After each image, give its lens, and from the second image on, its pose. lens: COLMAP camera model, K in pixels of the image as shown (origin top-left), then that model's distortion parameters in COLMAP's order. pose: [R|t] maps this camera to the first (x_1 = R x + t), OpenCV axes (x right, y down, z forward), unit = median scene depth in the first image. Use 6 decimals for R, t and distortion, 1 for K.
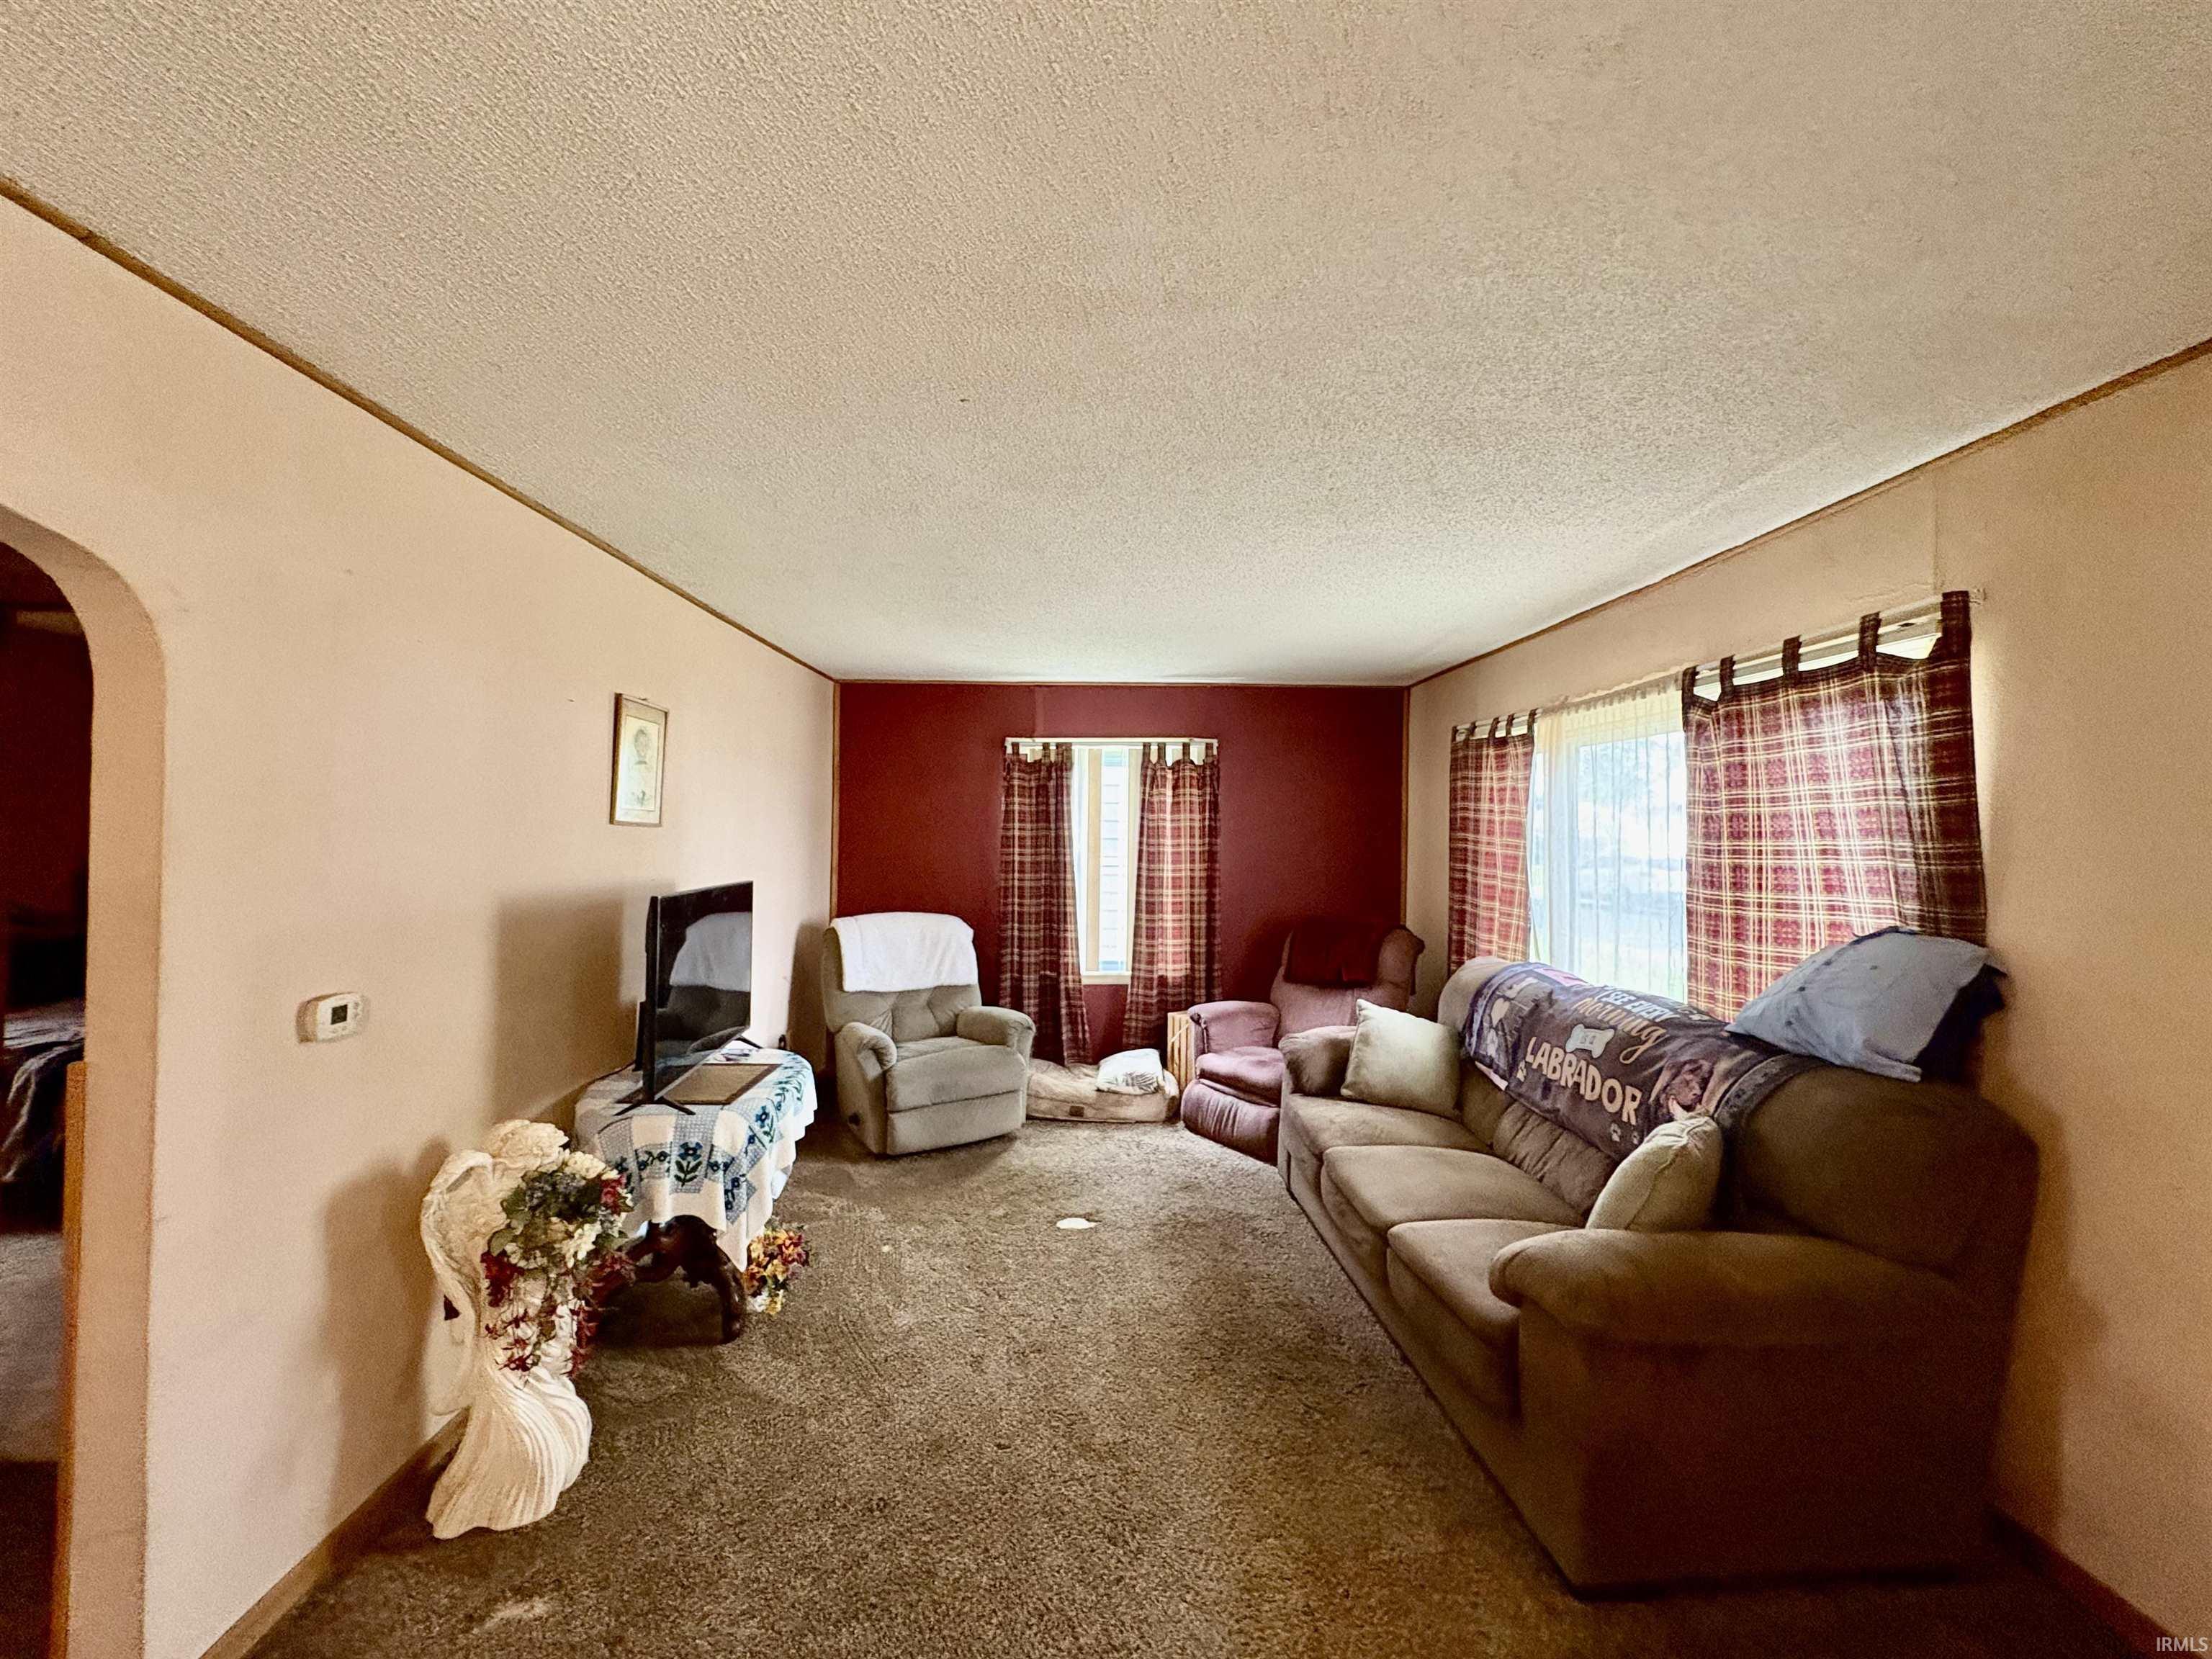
lens RADIAL K [[911.5, 0, 1106.0], [0, 911.5, 829.5], [0, 0, 1]] dist [-0.000263, 0.000139]
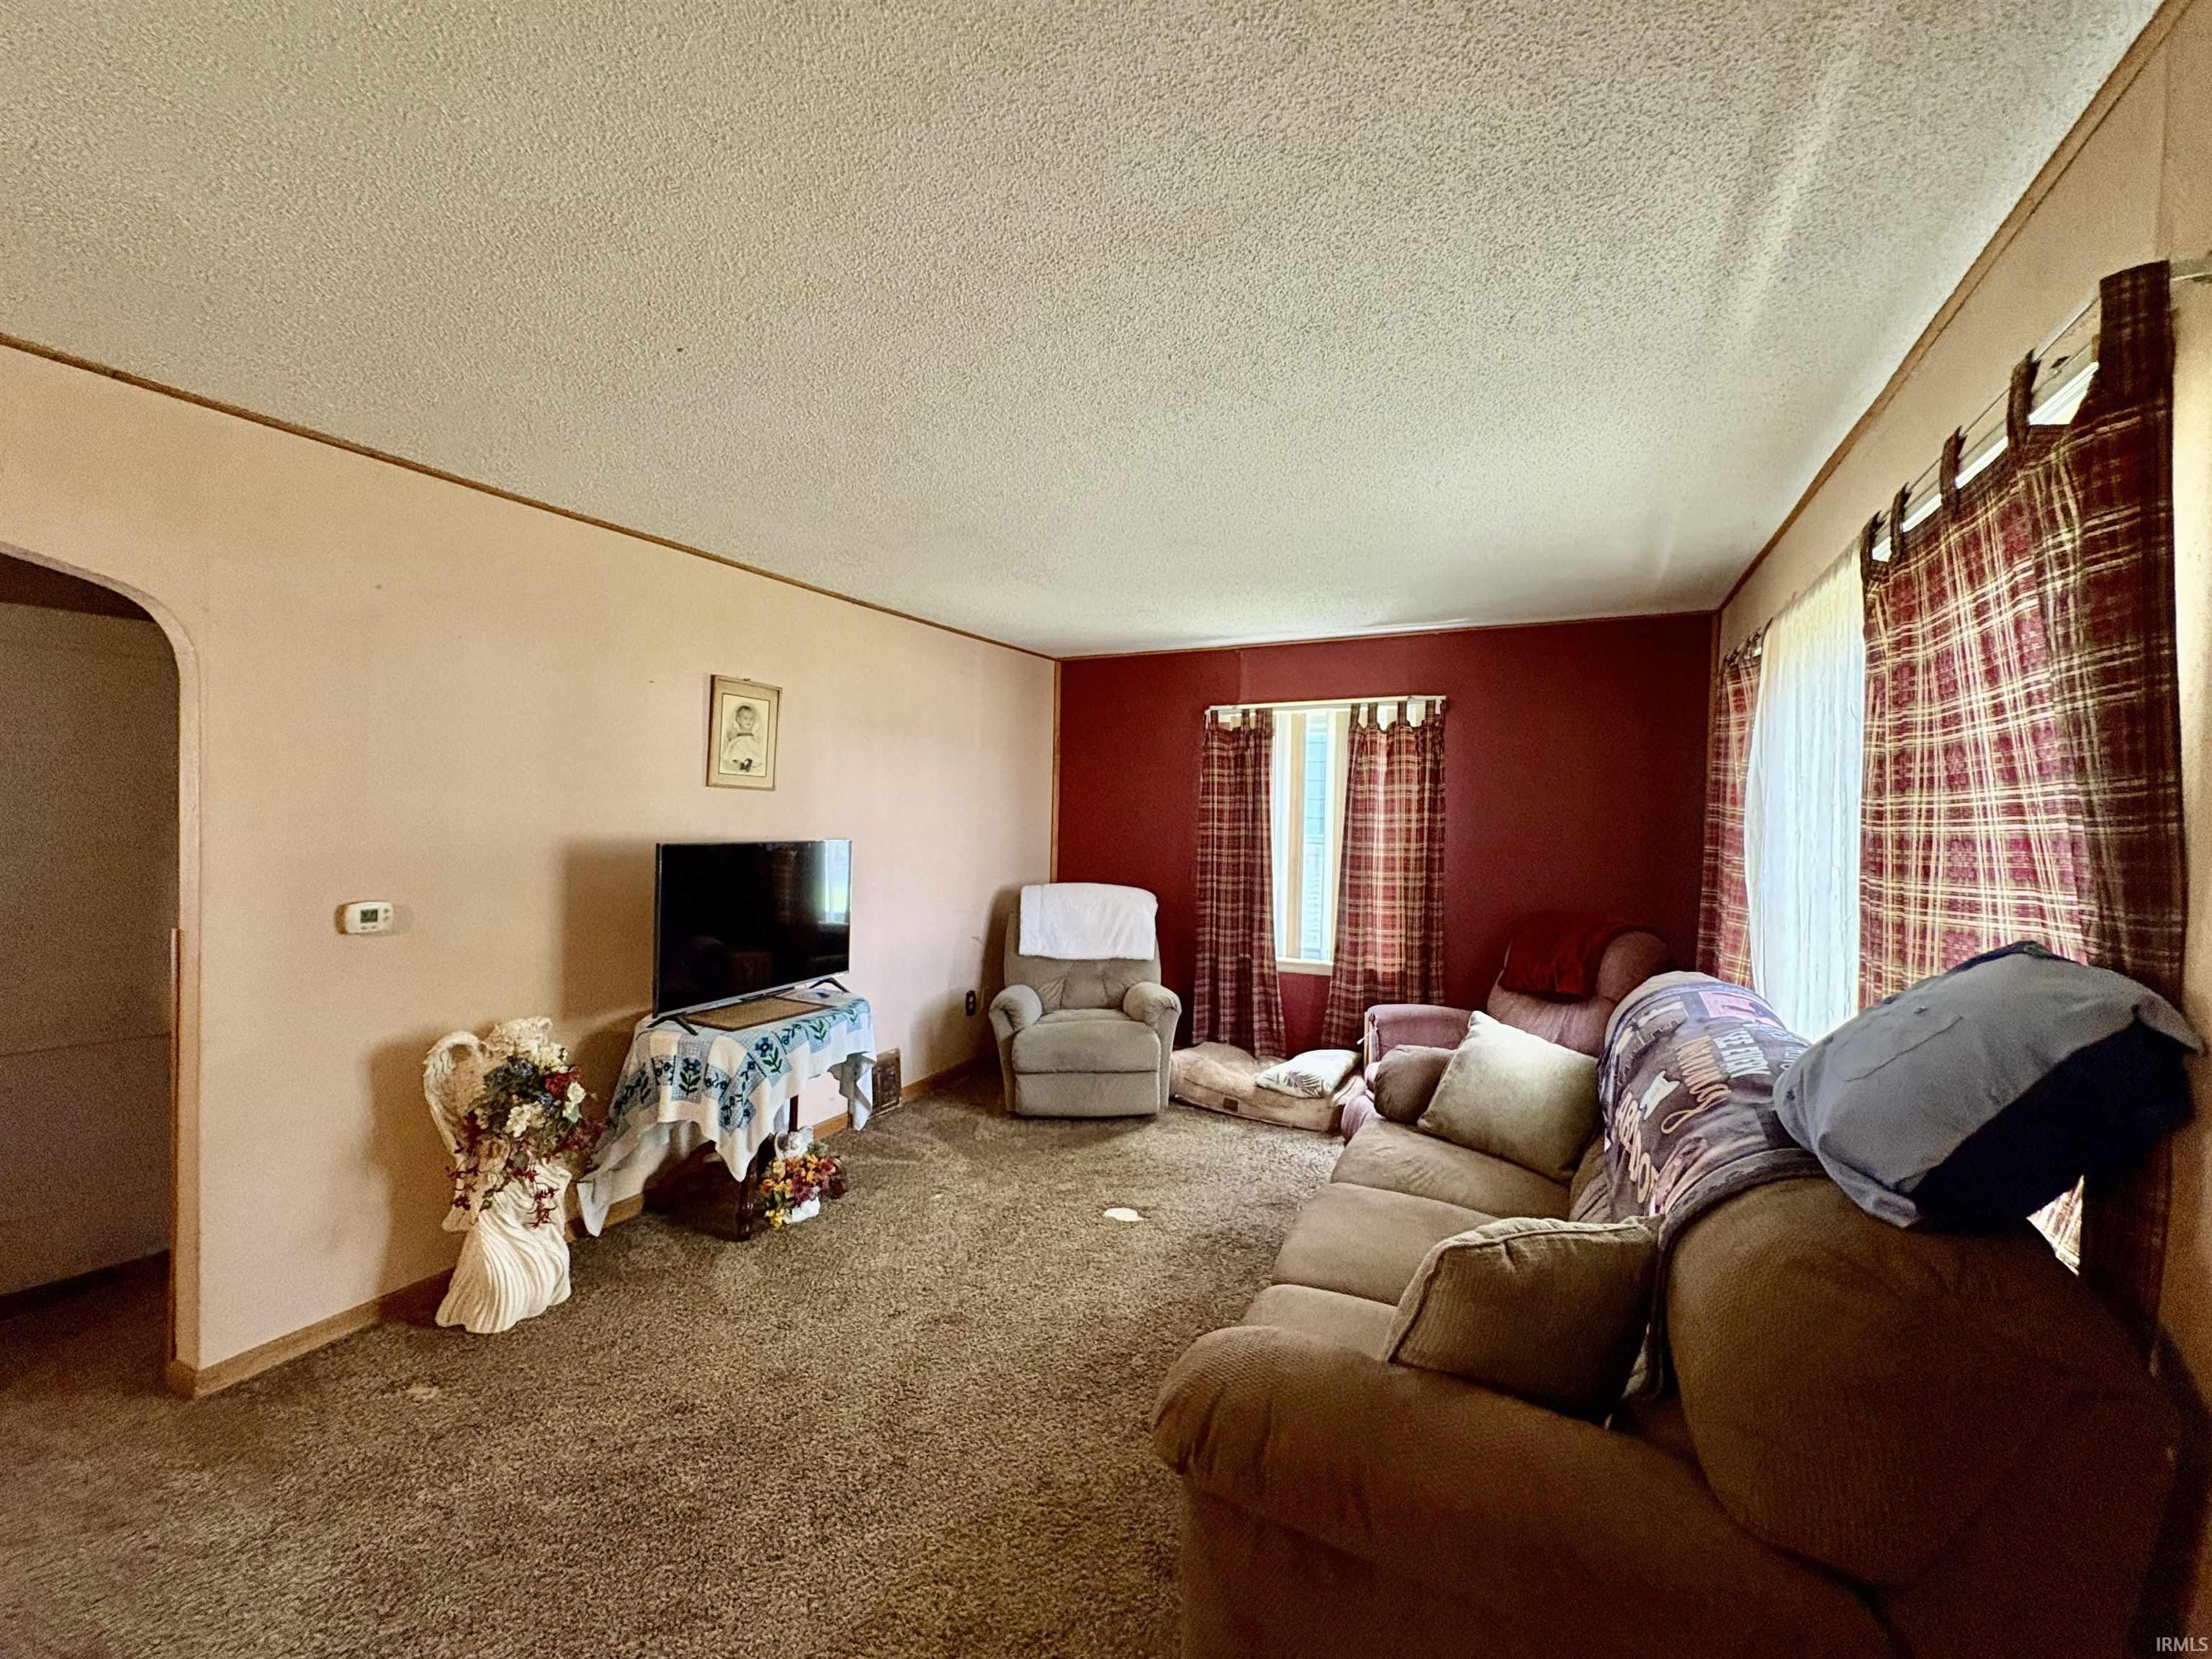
lens RADIAL K [[911.5, 0, 1106.0], [0, 911.5, 829.5], [0, 0, 1]] dist [-0.000263, 0.000139]
pose [[0.879617, 0.014890, -0.475449, 0.262827], [-0.008749, 0.999847, 0.015128, 0.015423], [0.475602, -0.009147, 0.879613, 0.115084]]
